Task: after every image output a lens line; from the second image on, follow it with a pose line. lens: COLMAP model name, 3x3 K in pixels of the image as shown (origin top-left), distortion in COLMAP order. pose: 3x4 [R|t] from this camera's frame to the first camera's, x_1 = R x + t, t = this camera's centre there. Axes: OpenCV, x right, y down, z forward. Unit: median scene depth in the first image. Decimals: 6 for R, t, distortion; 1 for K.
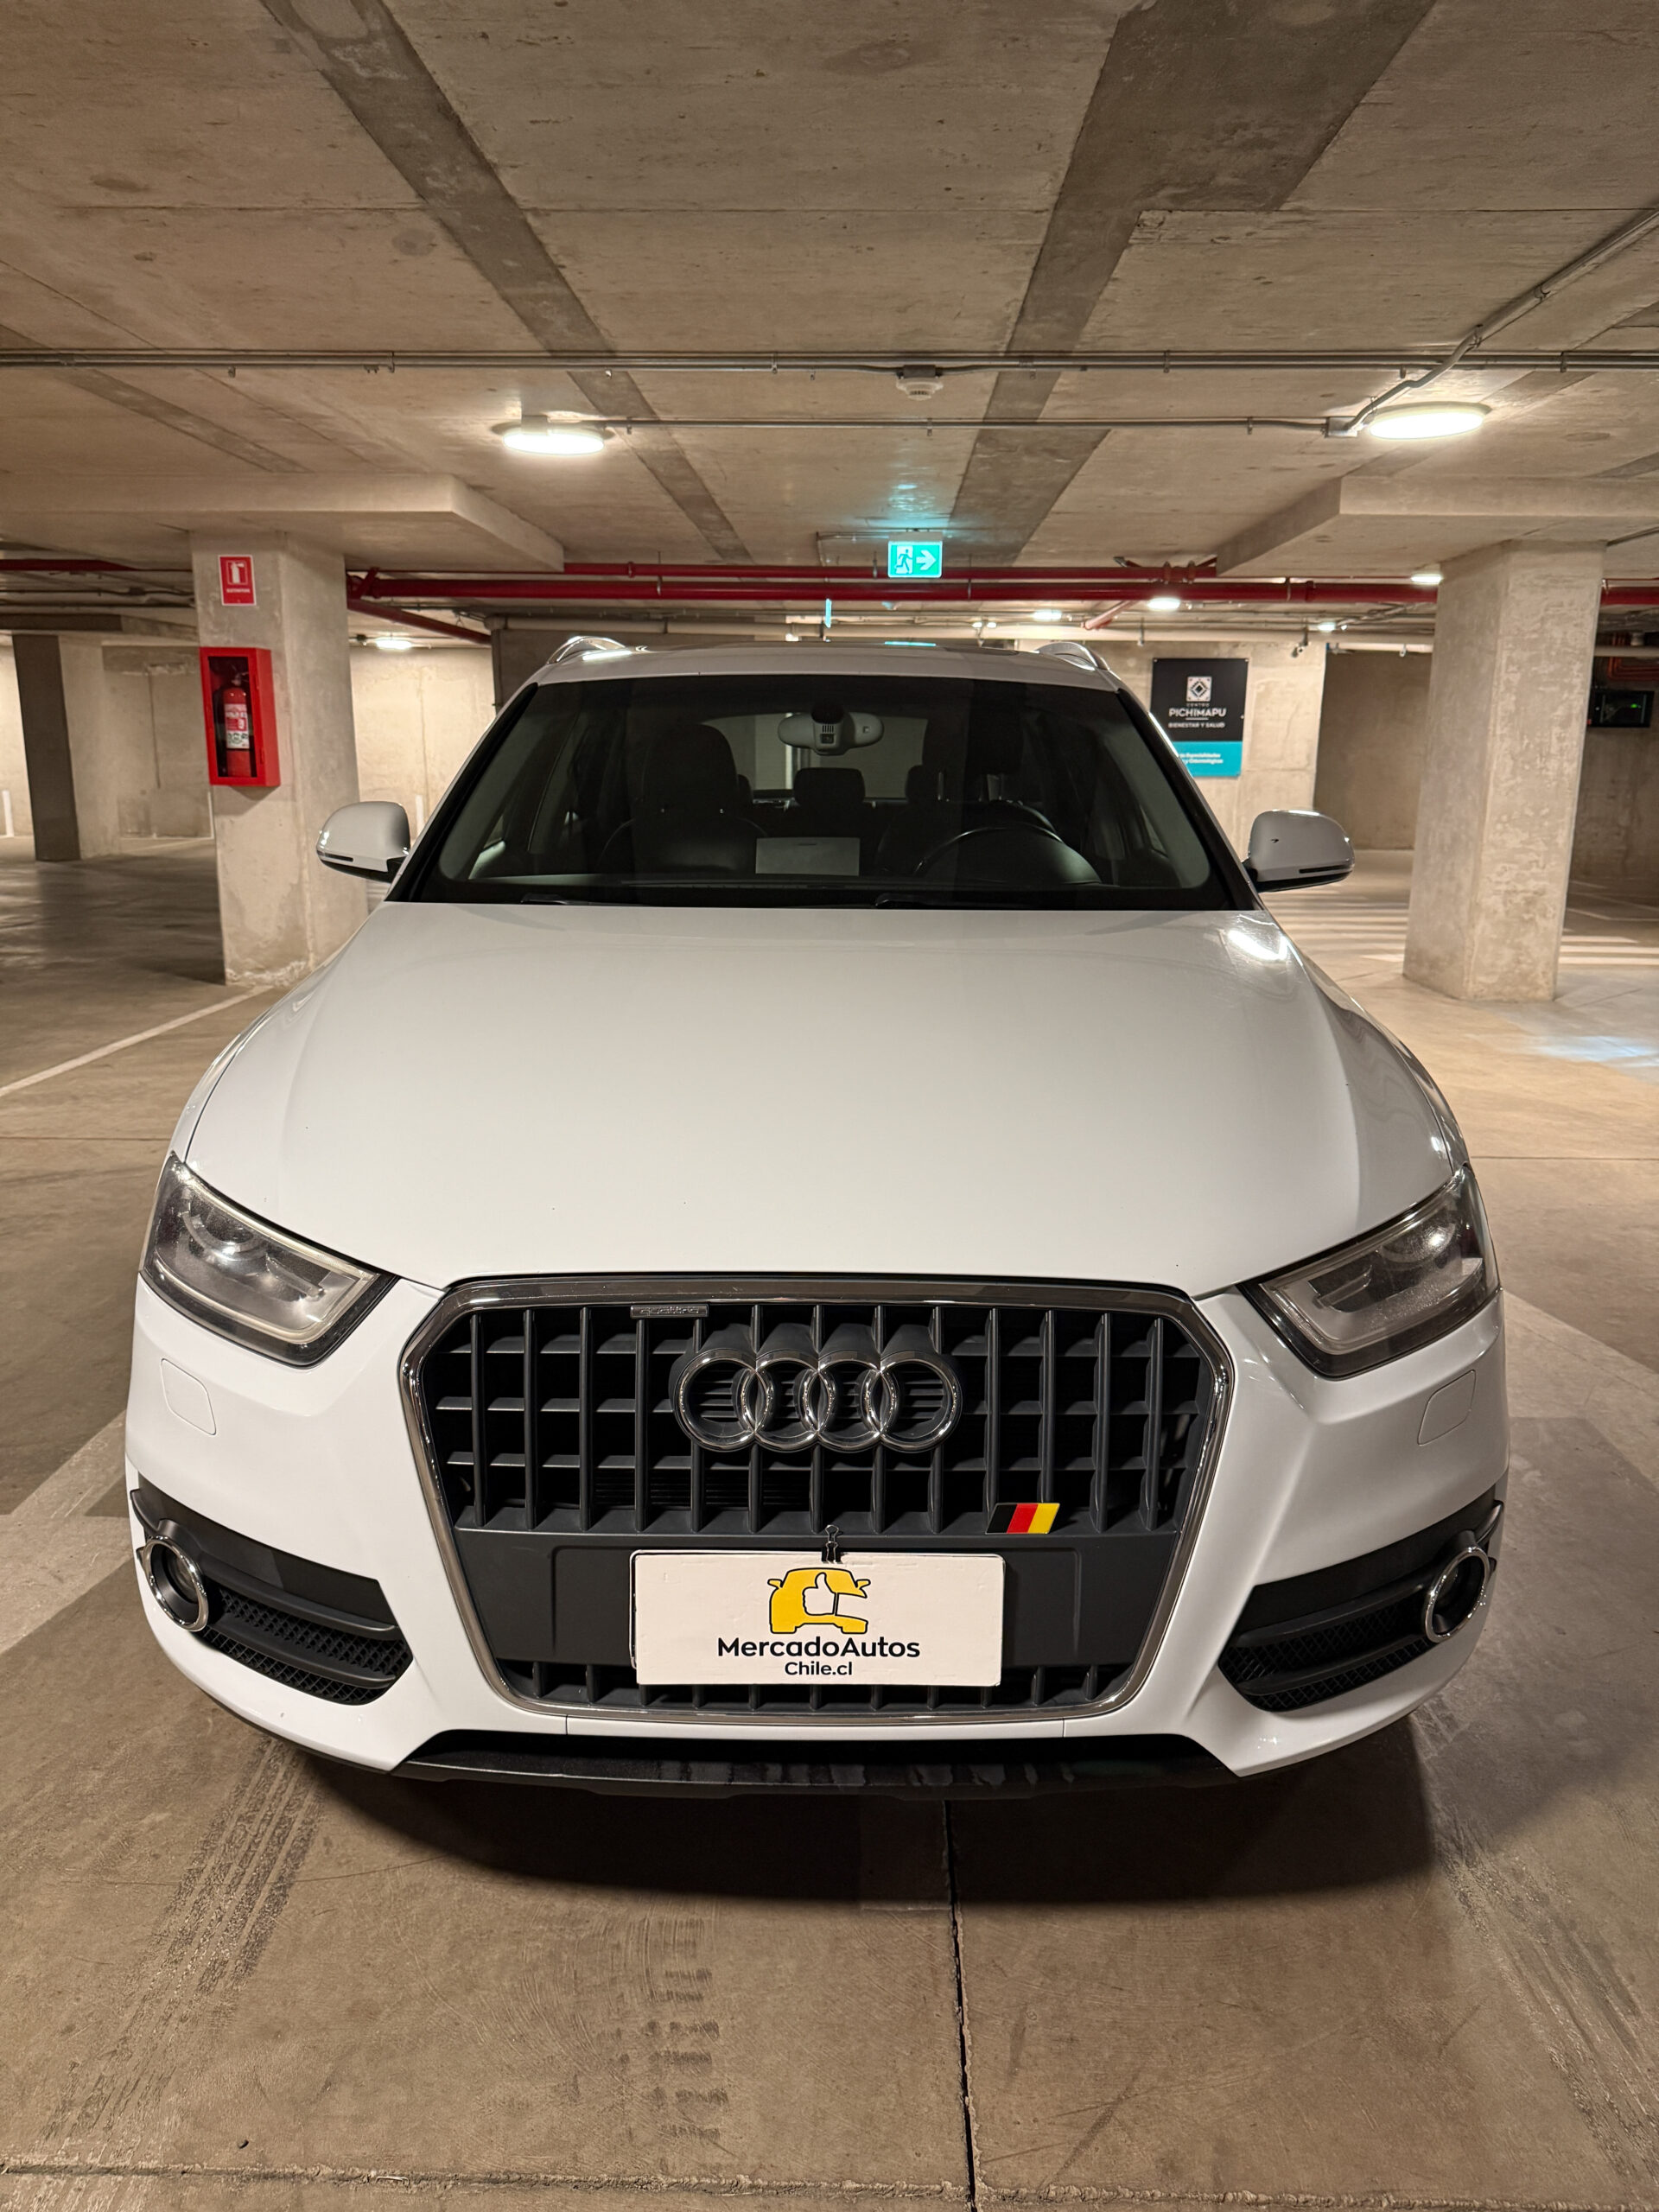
lens RADIAL K [[1560.3, 0, 832.2], [0, 1560.3, 1117.0], [0, 0, 1]] dist [0.020994, -0.036306]
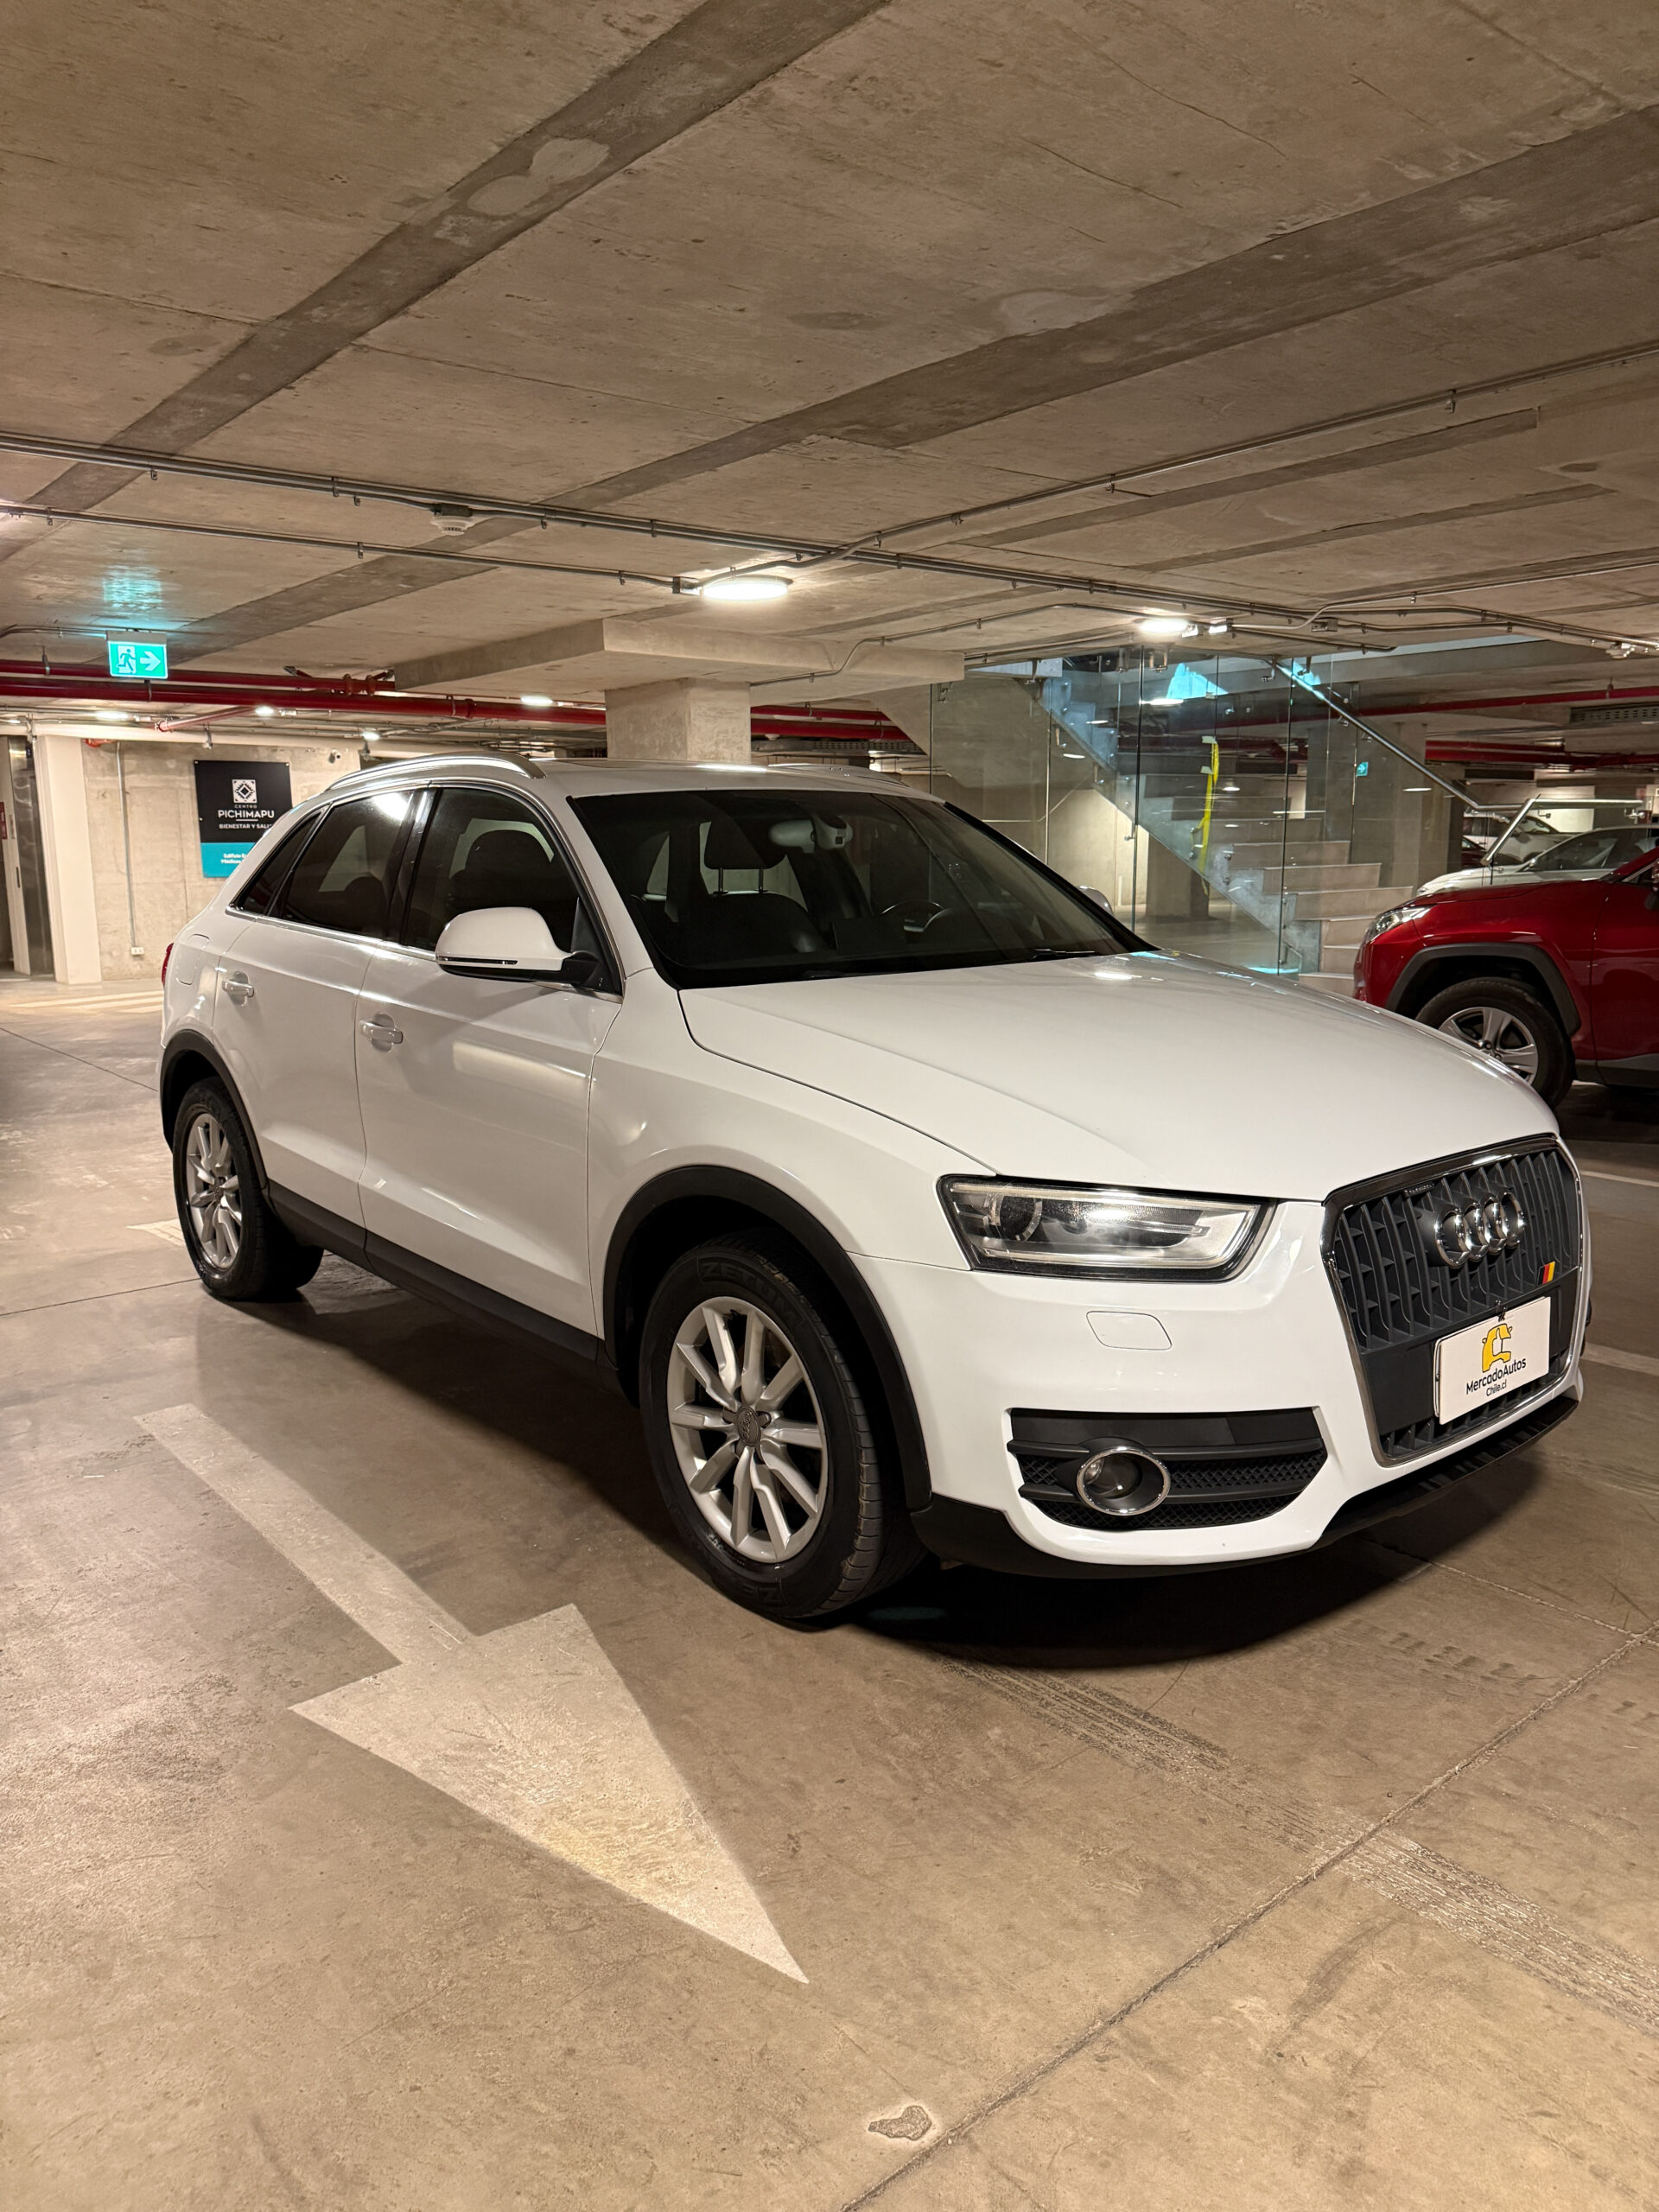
lens RADIAL K [[1543.9, 0, 820.8], [0, 1543.9, 1108.4], [0, 0, 1]] dist [0.095682, -0.168212]
pose [[0.762411, -0.124969, 0.634912, -0.693089], [0.166552, 0.986015, -0.005921, -0.021633], [-0.625292, 0.110261, 0.772562, 0.059566]]
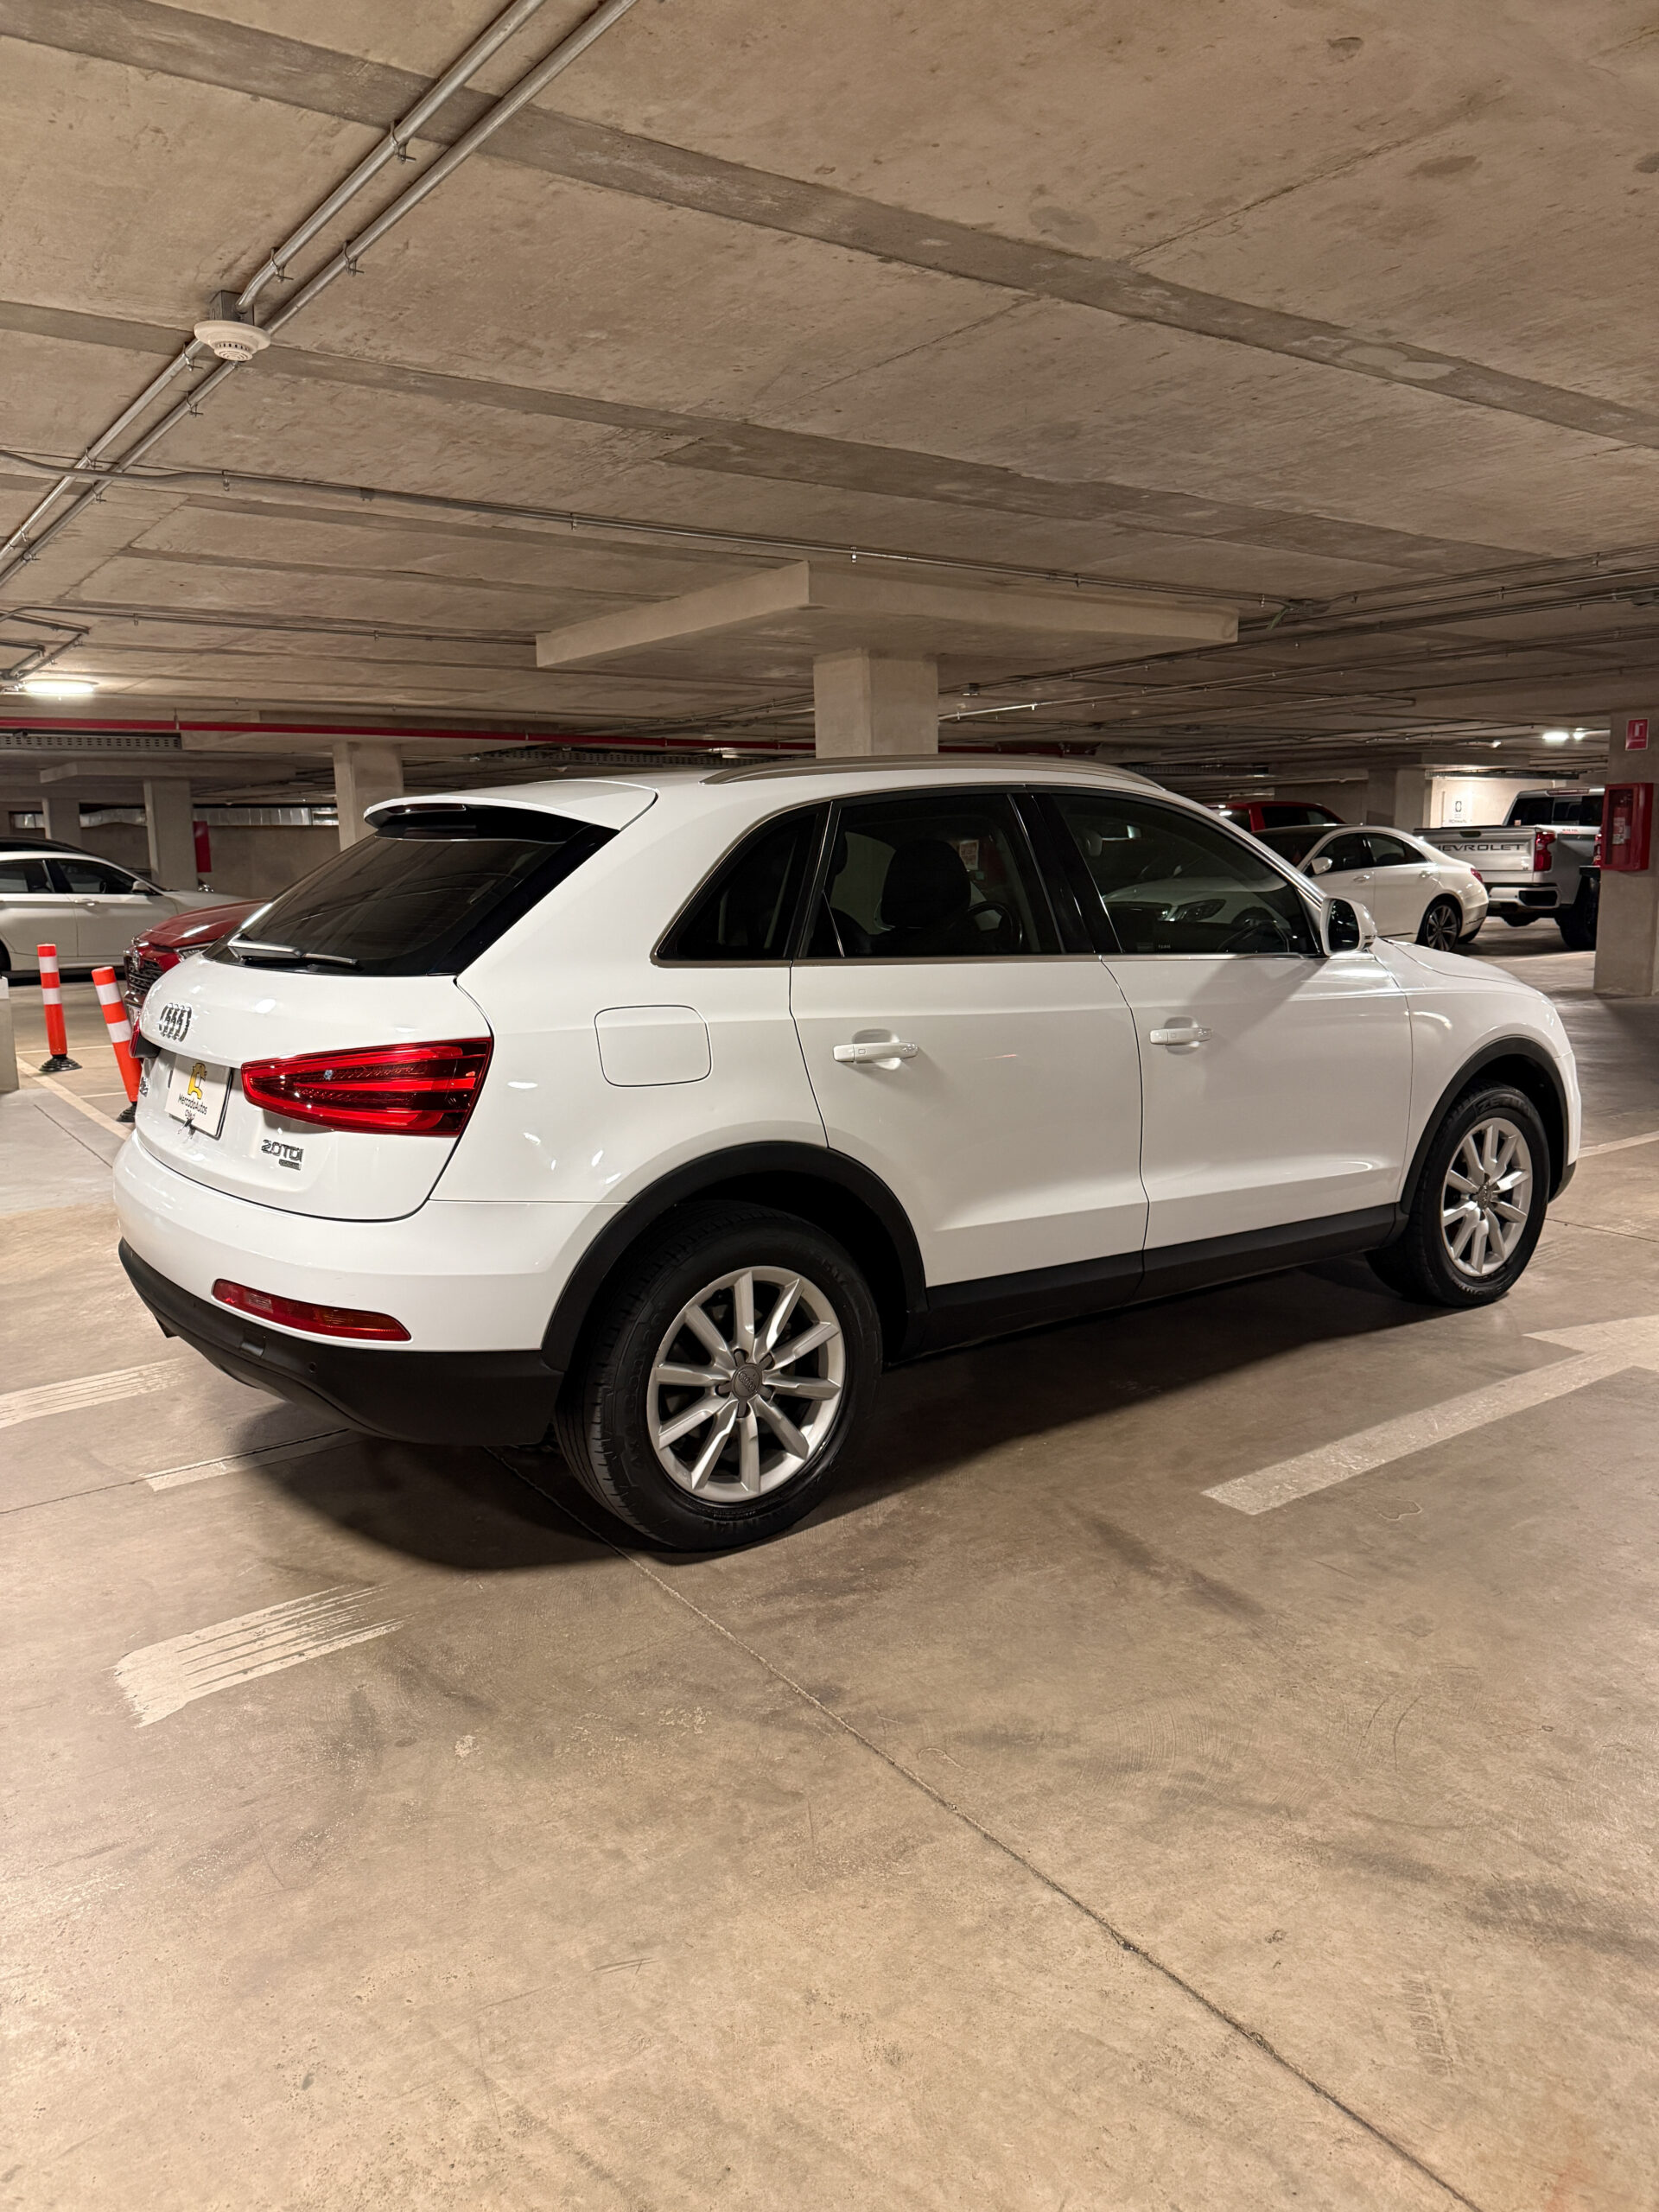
lens RADIAL K [[1577.7, 0, 836.8], [0, 1577.7, 1111.8], [0, 0, 1]] dist [0.002934, -0.008634]
pose [[-0.600181, -0.133044, 0.788722, -0.947252], [0.194470, 0.932210, 0.305230, -0.442988], [-0.775864, 0.336576, -0.533622, 1.789599]]
